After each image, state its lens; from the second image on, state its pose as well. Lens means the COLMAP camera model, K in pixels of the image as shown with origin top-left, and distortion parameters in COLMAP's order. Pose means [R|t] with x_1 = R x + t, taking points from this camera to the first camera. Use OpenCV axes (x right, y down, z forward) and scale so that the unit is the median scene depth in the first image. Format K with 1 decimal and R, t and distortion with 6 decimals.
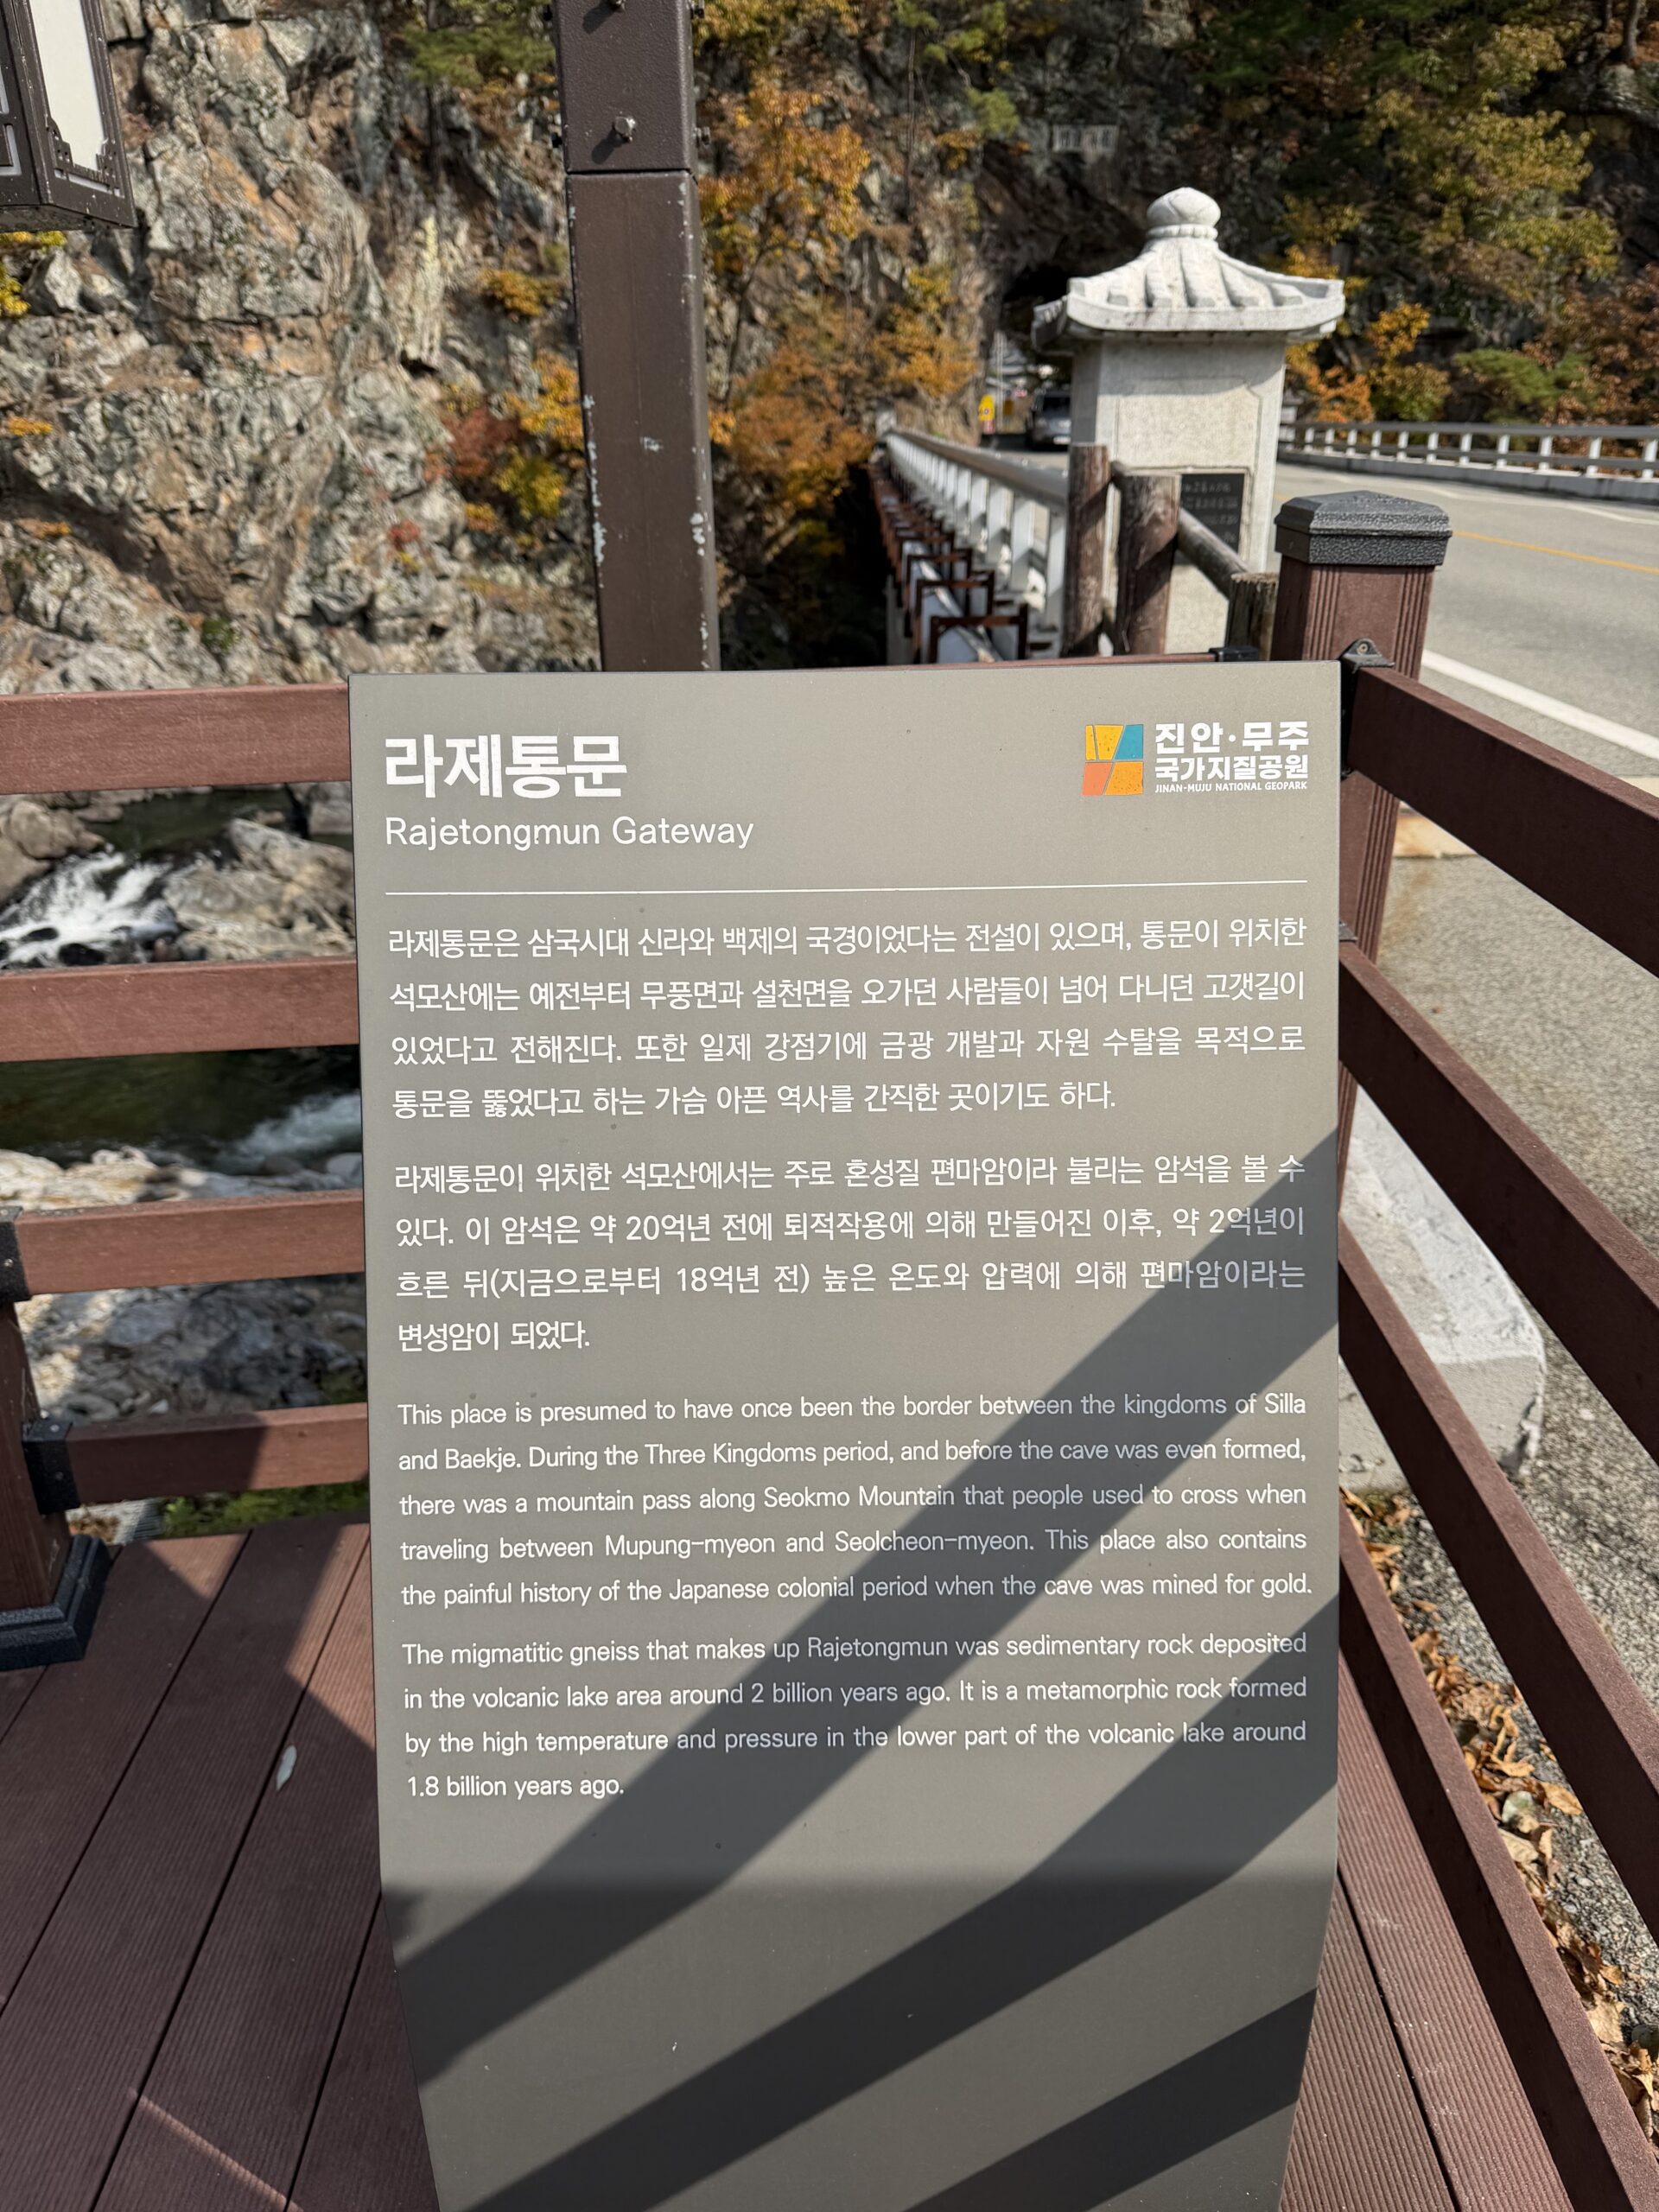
lens RADIAL K [[1554.7, 0, 827.0], [0, 1554.7, 1115.4], [0, 0, 1]] dist [-0.000740, -0.008312]
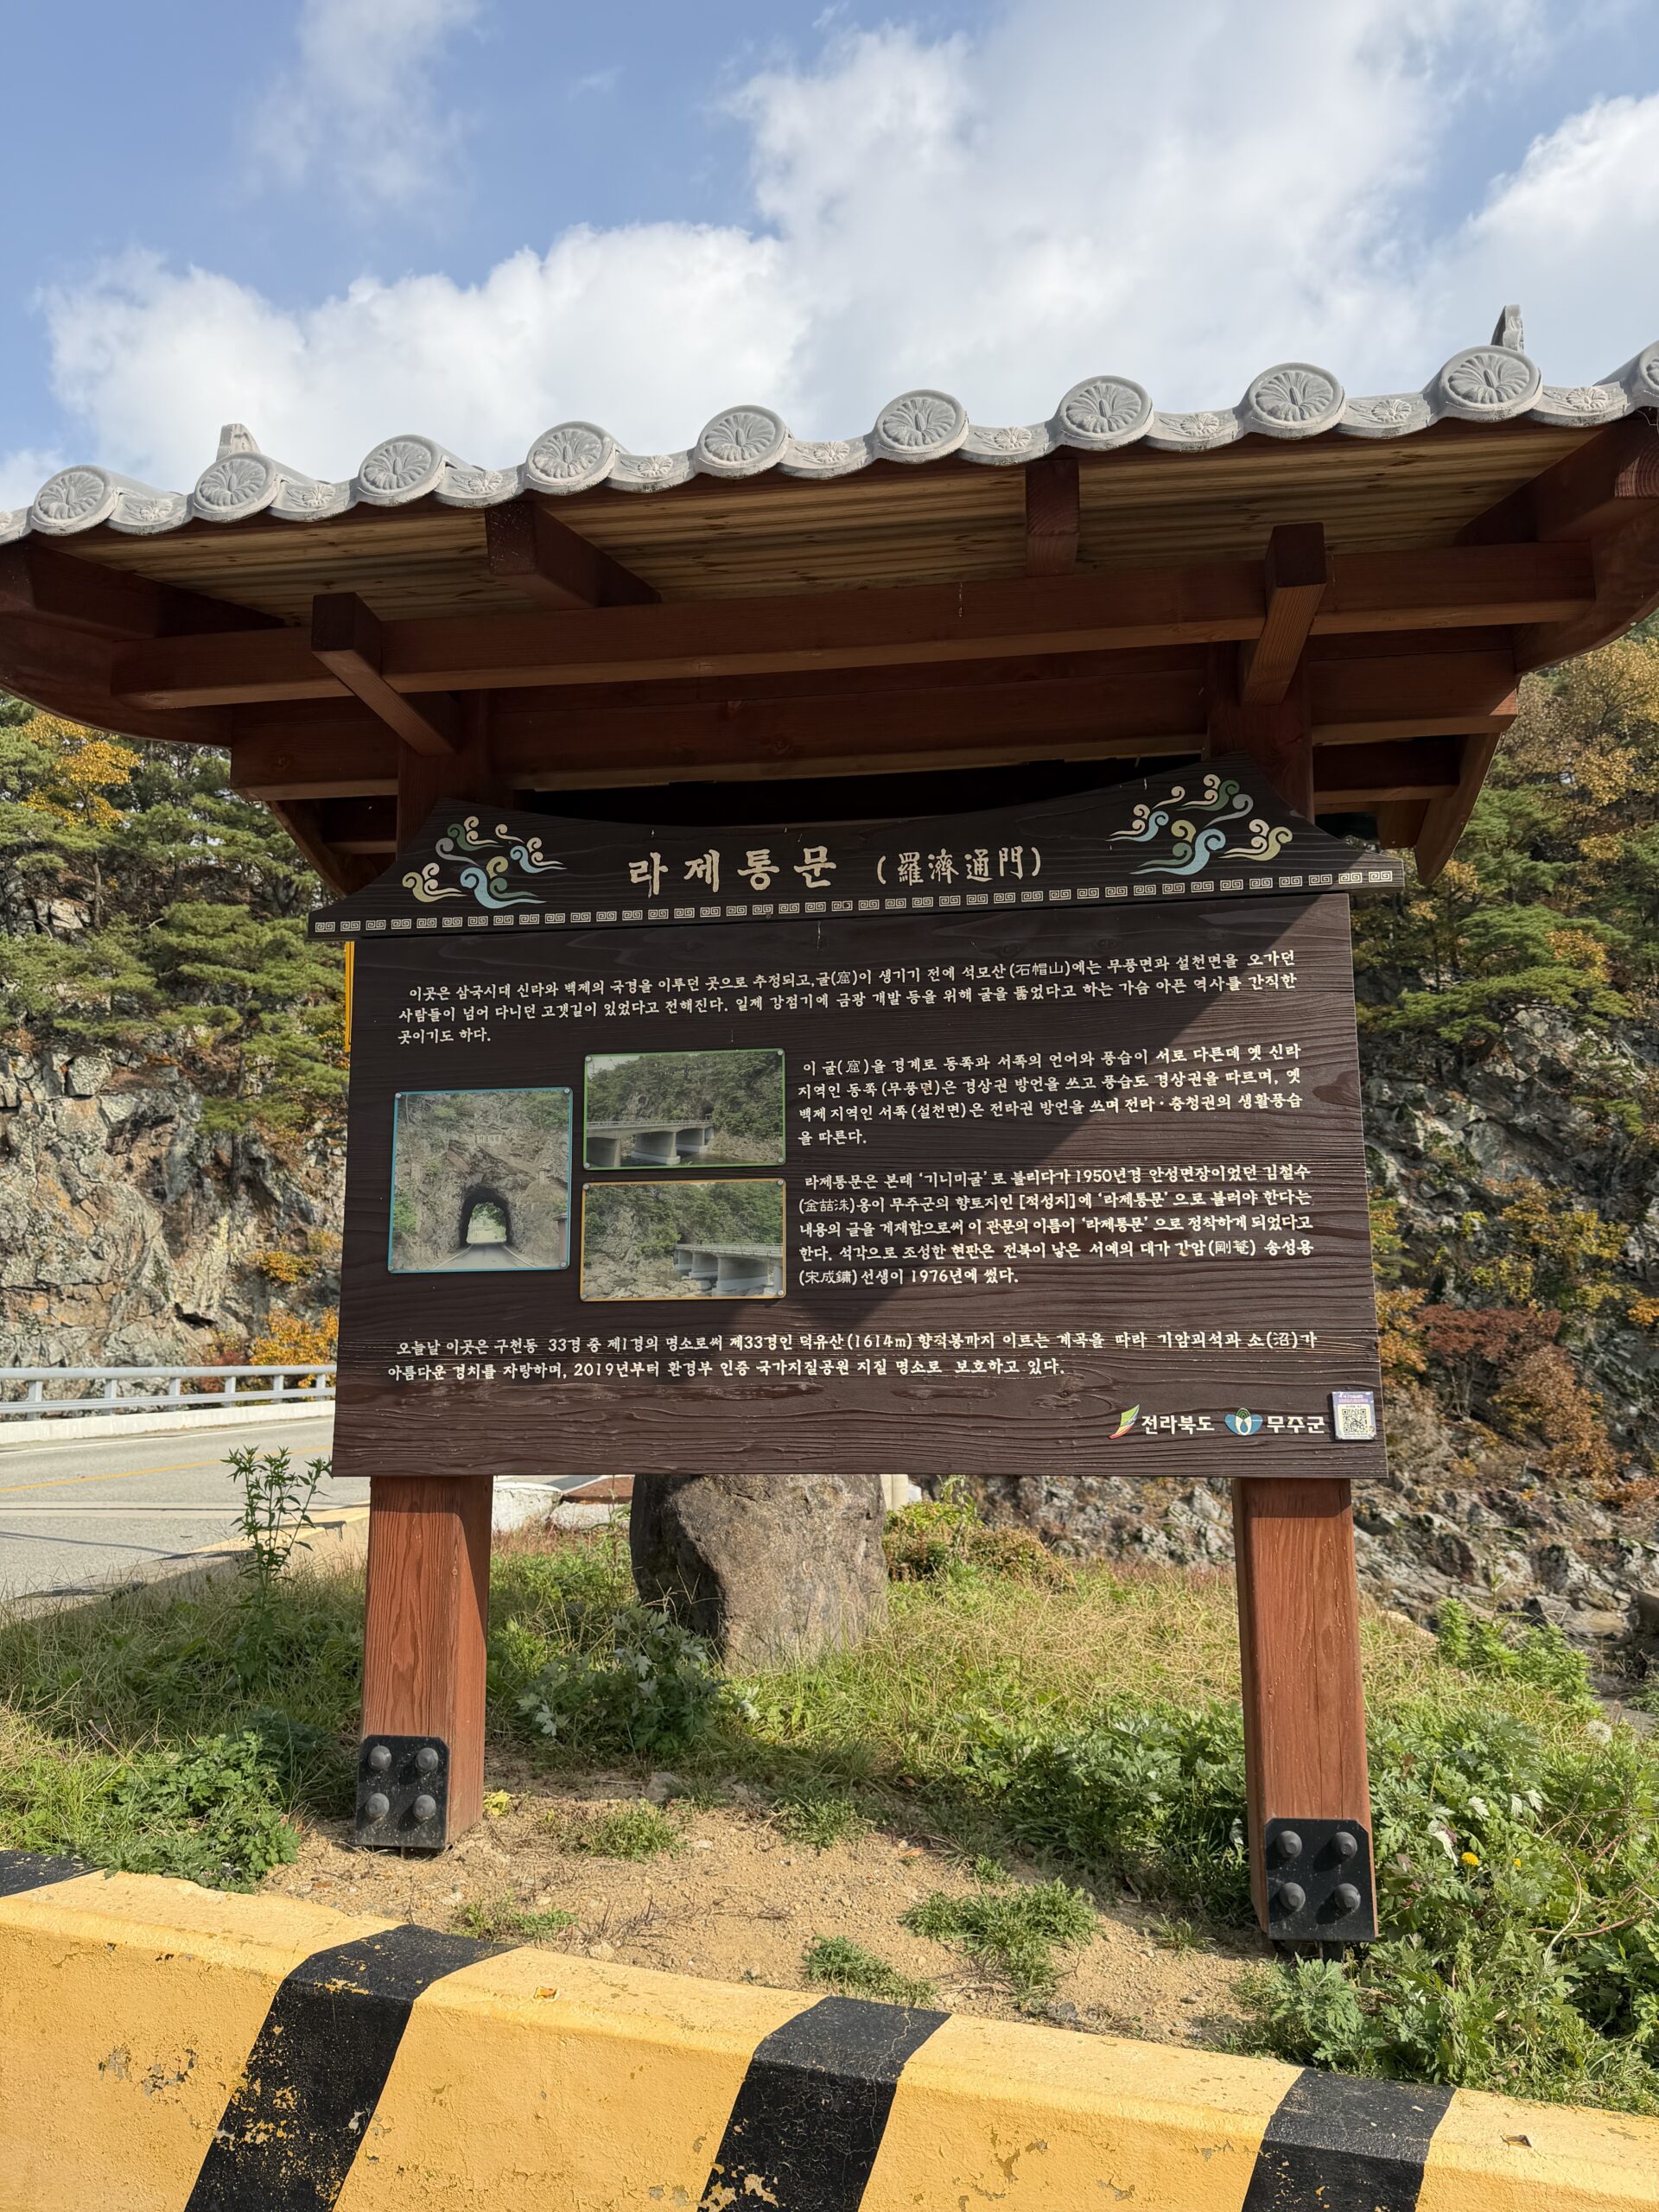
lens RADIAL K [[1554.7, 0, 827.0], [0, 1554.7, 1115.4], [0, 0, 1]] dist [-0.000740, -0.008312]
pose [[0.998309, -0.010171, -0.057232, 0.346824], [-0.022712, 0.838064, -0.545098, 0.059419], [0.053509, 0.545477, 0.836416, -0.127278]]
